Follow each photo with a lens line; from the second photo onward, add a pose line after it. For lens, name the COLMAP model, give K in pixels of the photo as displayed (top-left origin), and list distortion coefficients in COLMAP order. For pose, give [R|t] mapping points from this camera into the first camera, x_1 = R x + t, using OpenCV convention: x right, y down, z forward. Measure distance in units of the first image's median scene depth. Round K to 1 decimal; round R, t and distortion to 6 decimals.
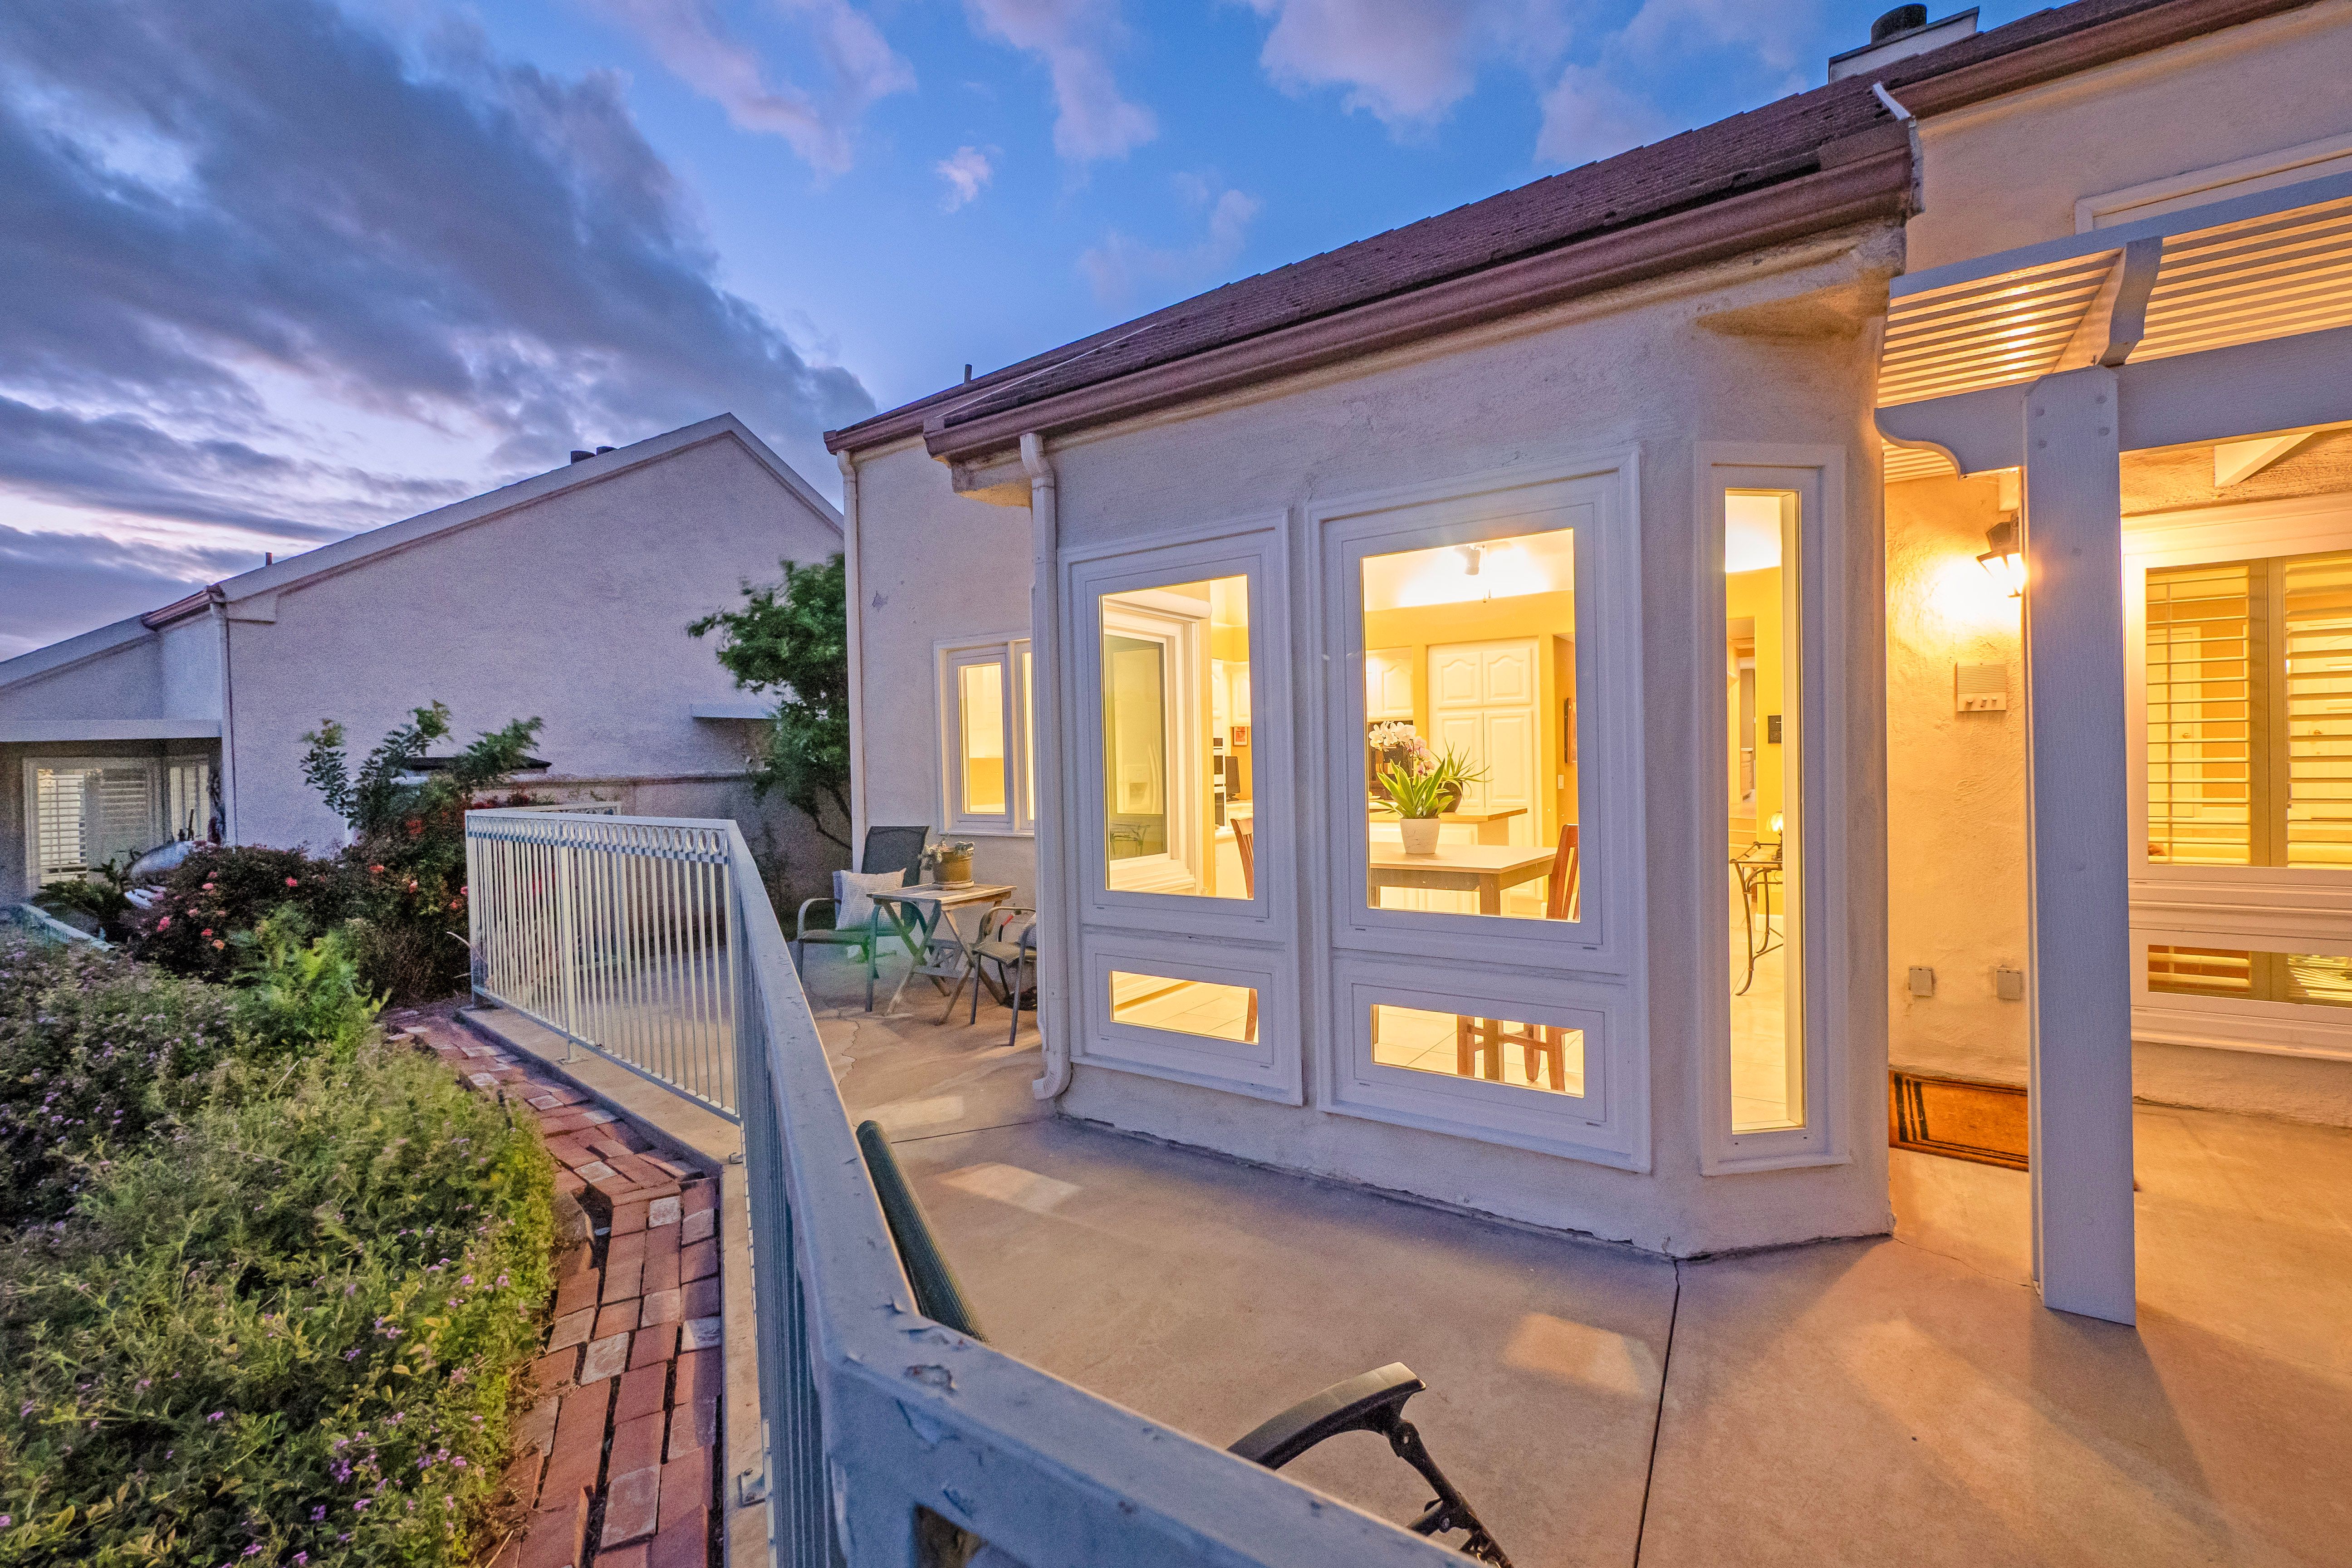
lens RADIAL K [[992.2, 0, 1205.5], [0, 992.2, 761.0], [0, 0, 1]] dist [-0.001121, -0.000215]
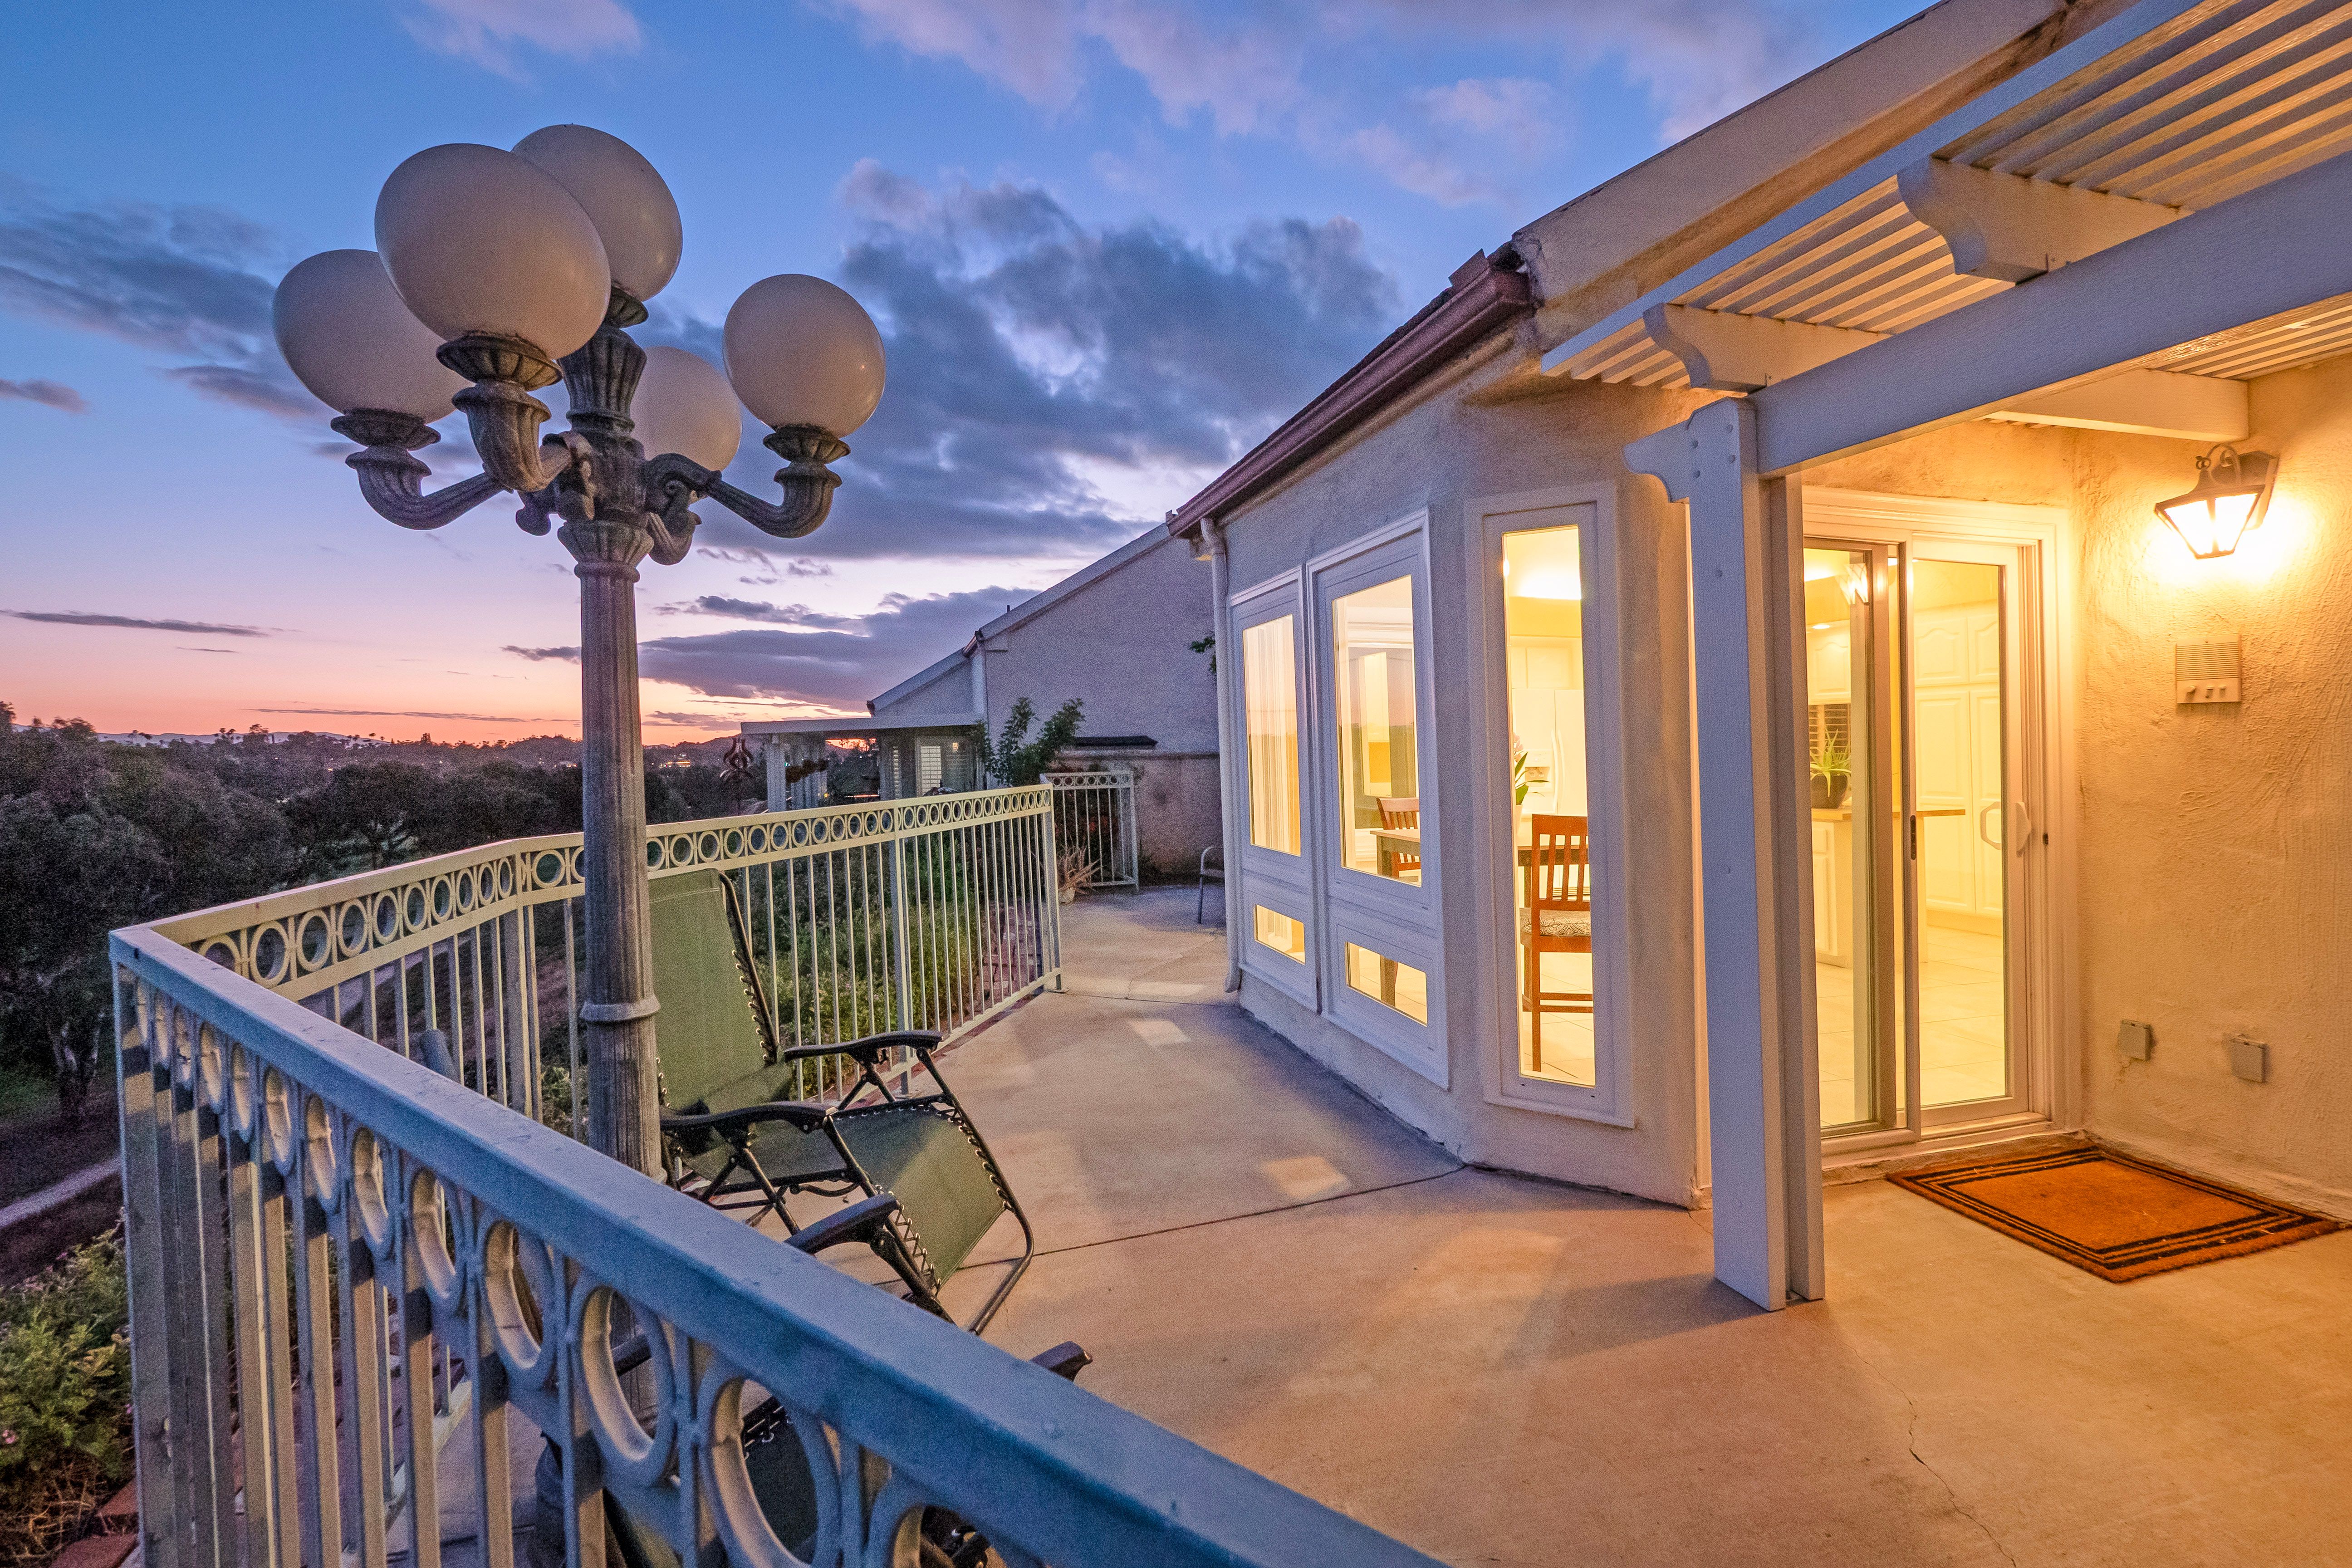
lens RADIAL K [[1003.8, 0, 1170.2], [0, 1003.8, 772.4], [0, 0, 1]] dist [-0.001387, -0.000236]
pose [[0.762038, 0.029450, -0.646862, 0.784231], [-0.006246, 0.999253, 0.038135, -0.024420], [0.647502, -0.025021, 0.761653, -0.142381]]
